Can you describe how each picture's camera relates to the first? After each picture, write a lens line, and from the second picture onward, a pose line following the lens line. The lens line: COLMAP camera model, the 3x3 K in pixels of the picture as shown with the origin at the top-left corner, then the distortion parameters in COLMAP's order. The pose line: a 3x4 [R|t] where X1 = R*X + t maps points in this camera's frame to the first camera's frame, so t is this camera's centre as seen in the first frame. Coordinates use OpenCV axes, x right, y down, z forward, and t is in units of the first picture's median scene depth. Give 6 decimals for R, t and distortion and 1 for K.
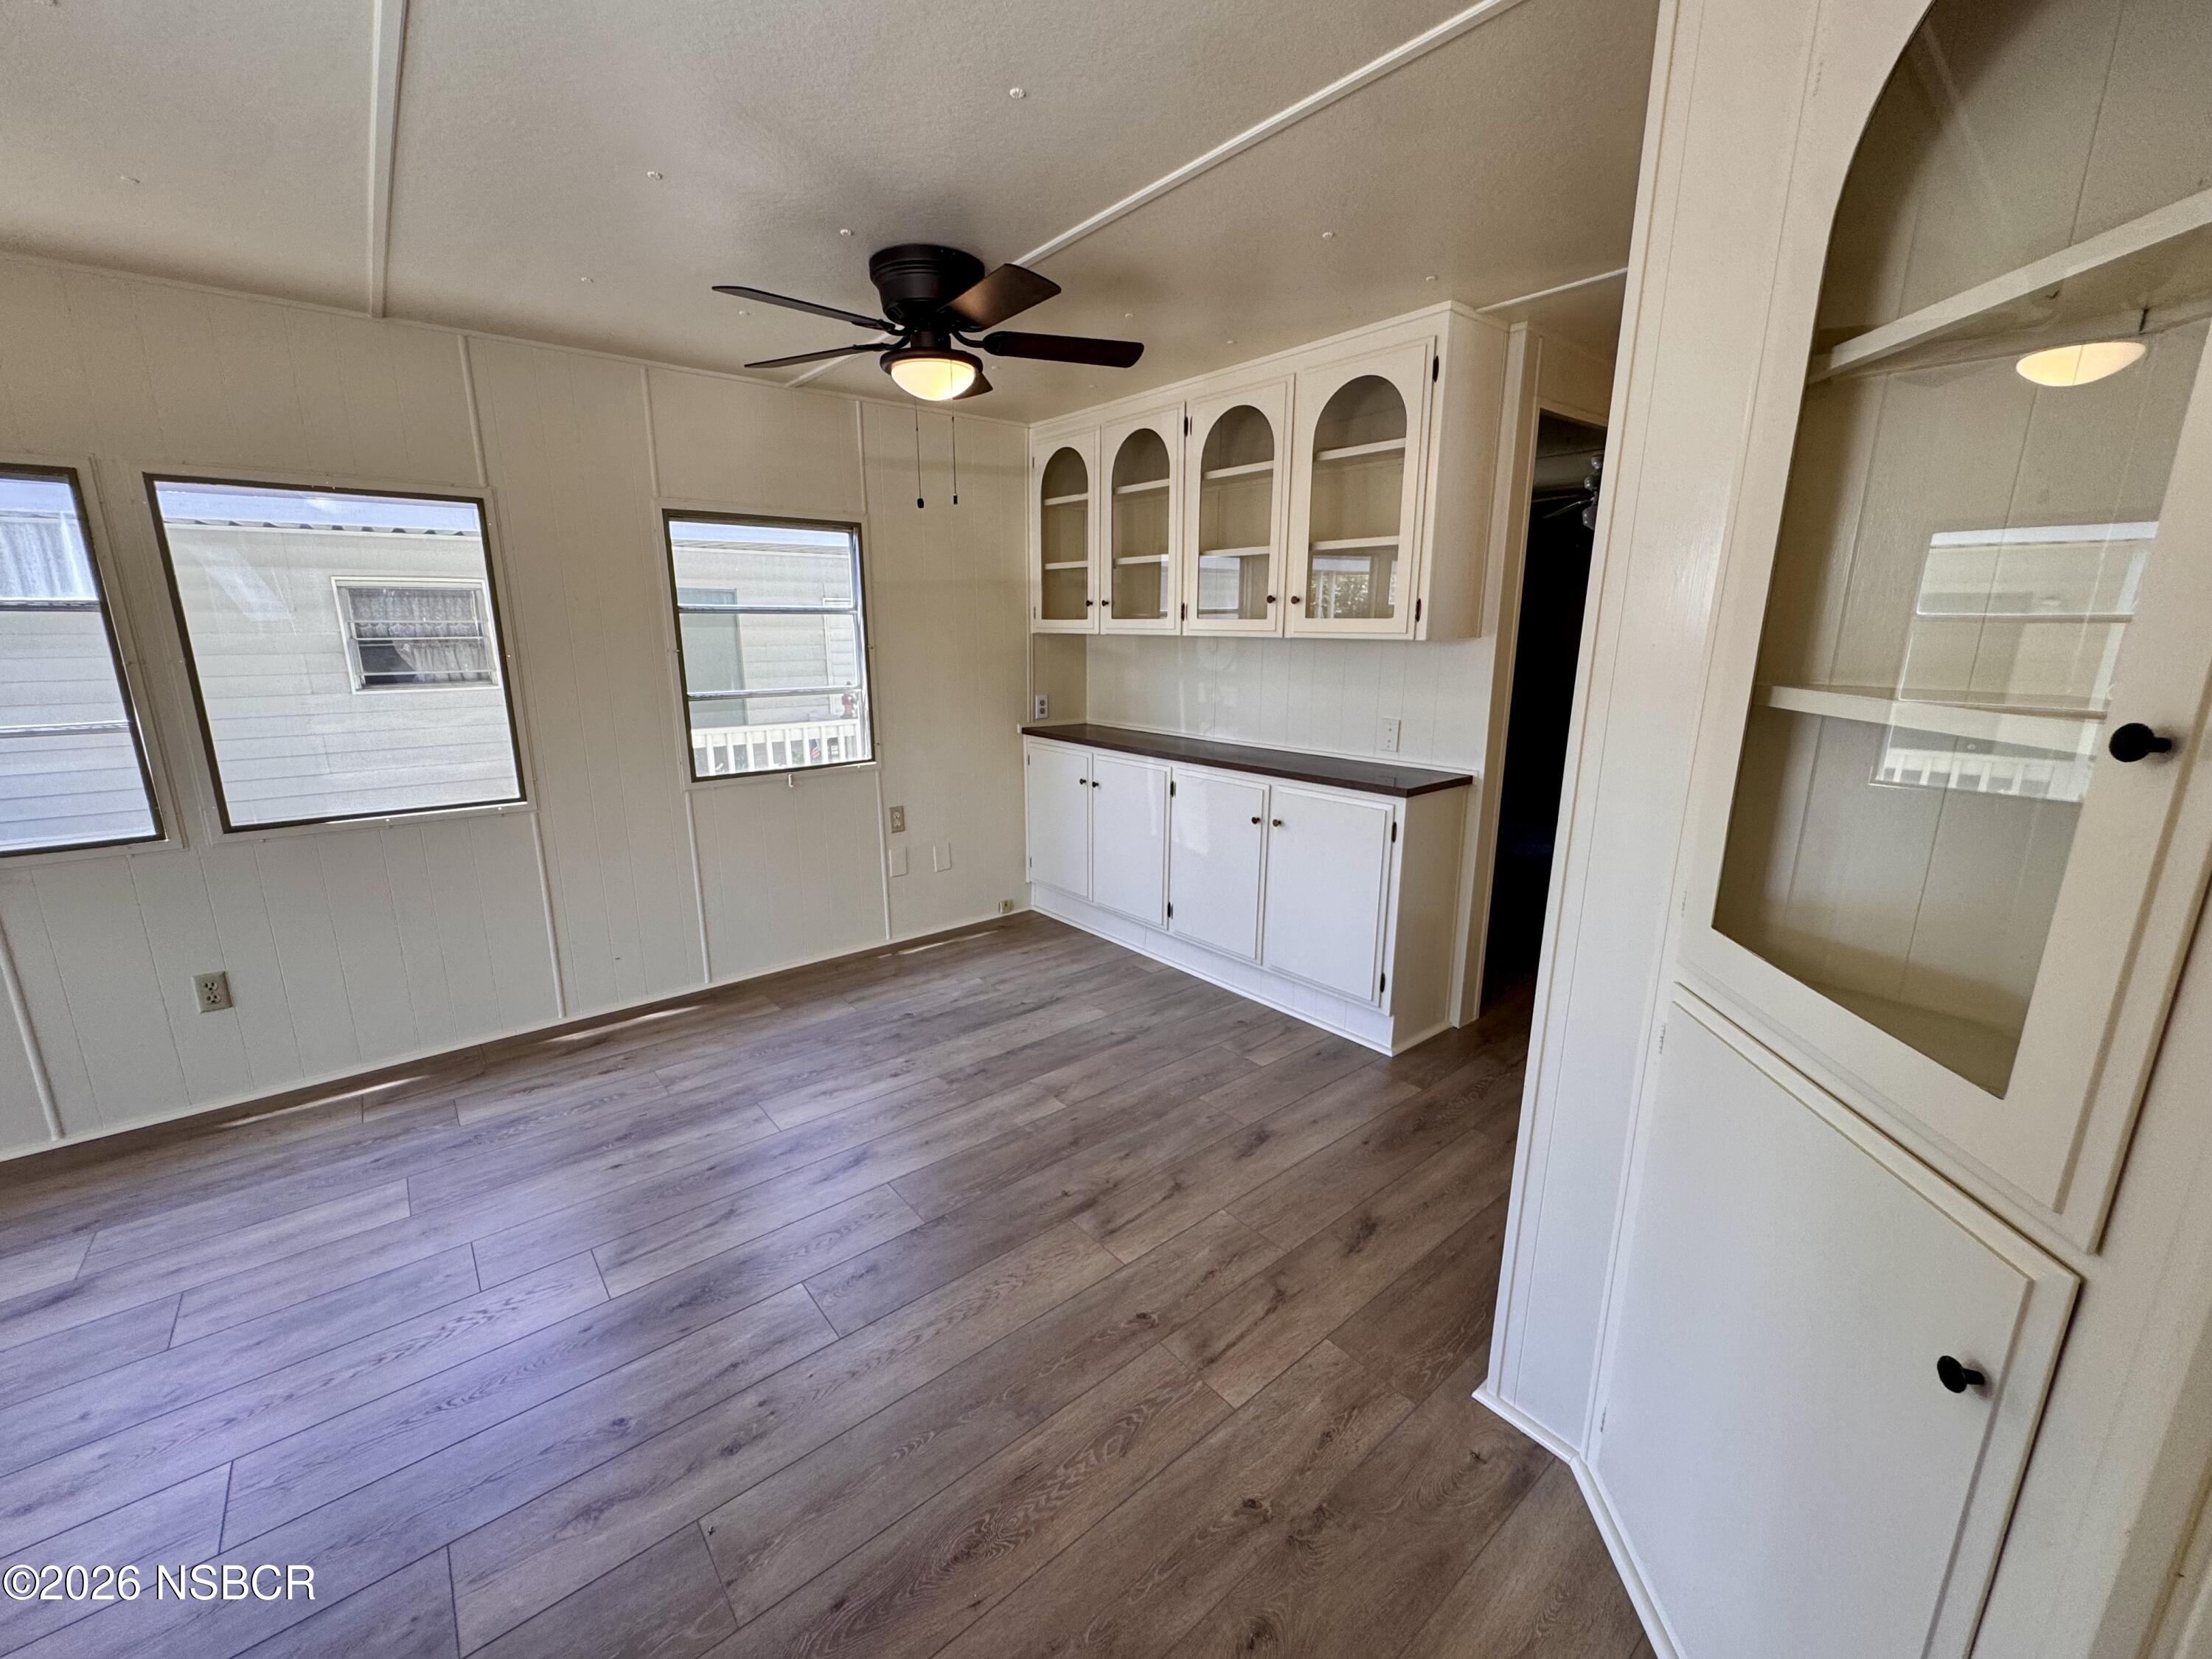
lens RADIAL K [[887.9, 0, 1101.2], [0, 887.9, 827.3], [0, 0, 1]] dist [0.000590, -0.000029]
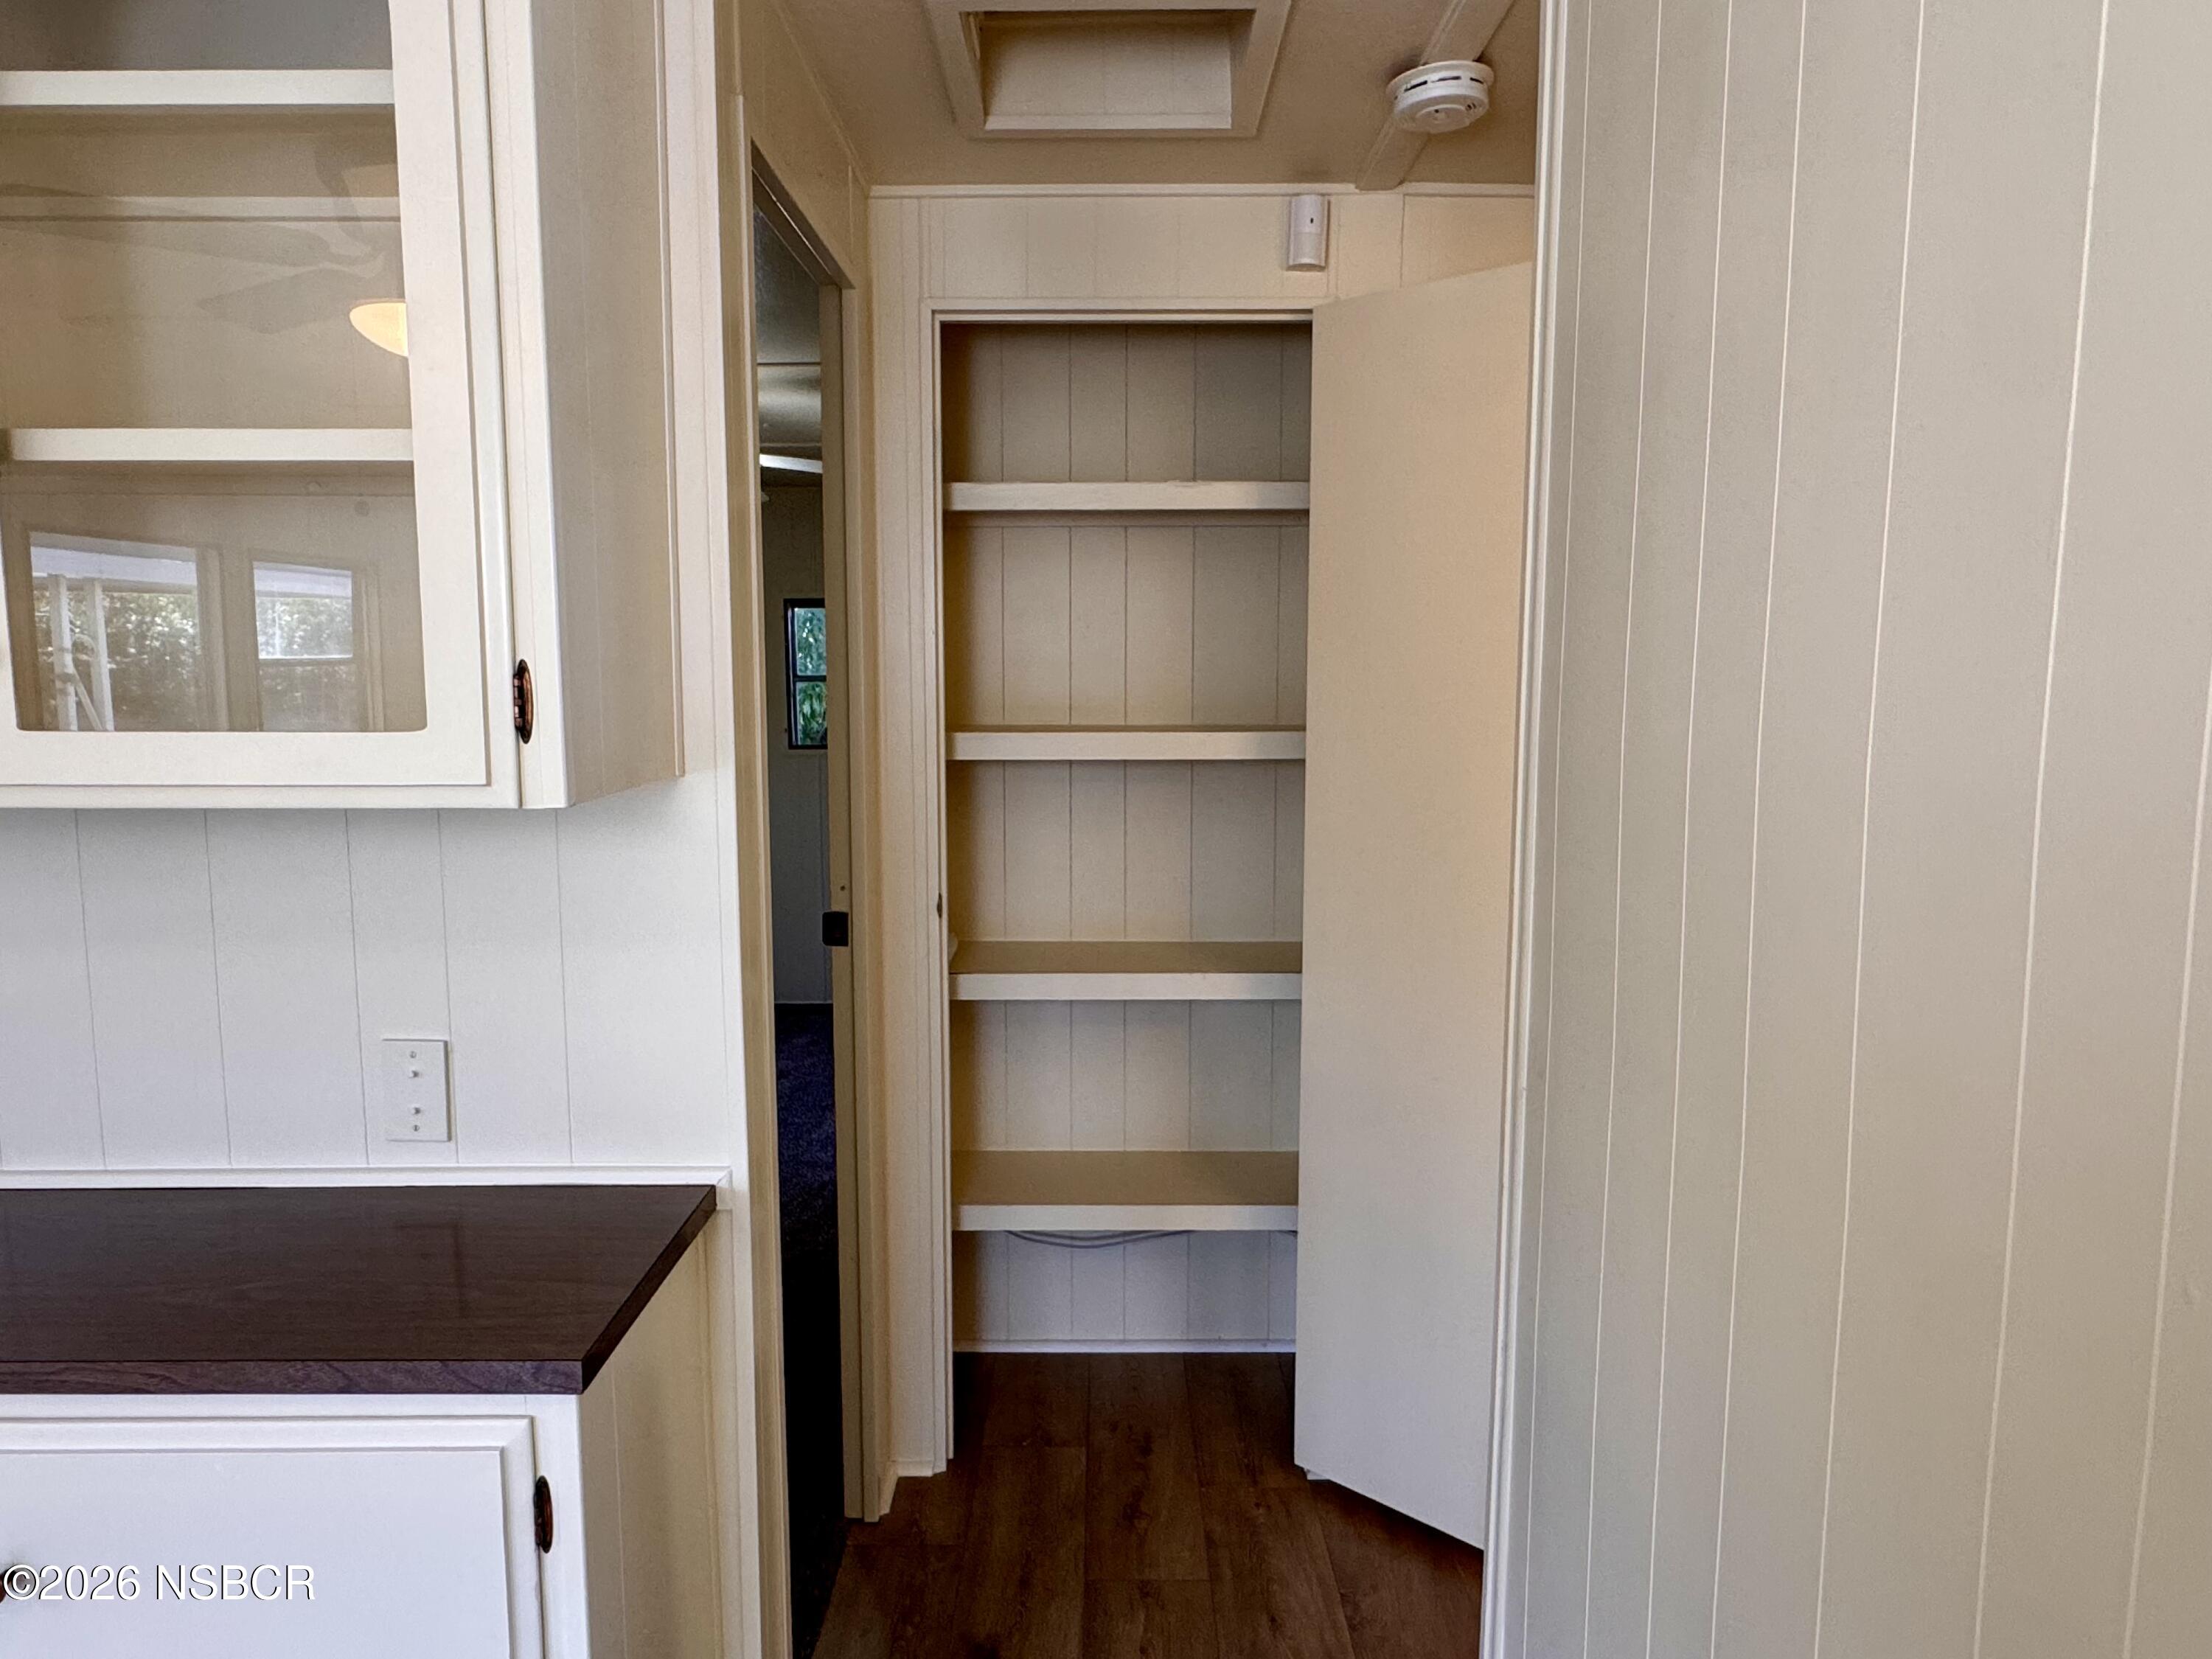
lens RADIAL K [[1372.8, 0, 1103.5], [0, 1372.8, 830.5], [0, 0, 1]] dist [-0.003233, -0.000213]
pose [[0.633803, -0.078051, 0.769546, 0.139777], [0.174217, 0.983737, -0.043711, -0.153350], [-0.753619, 0.161772, 0.637093, 0.594038]]
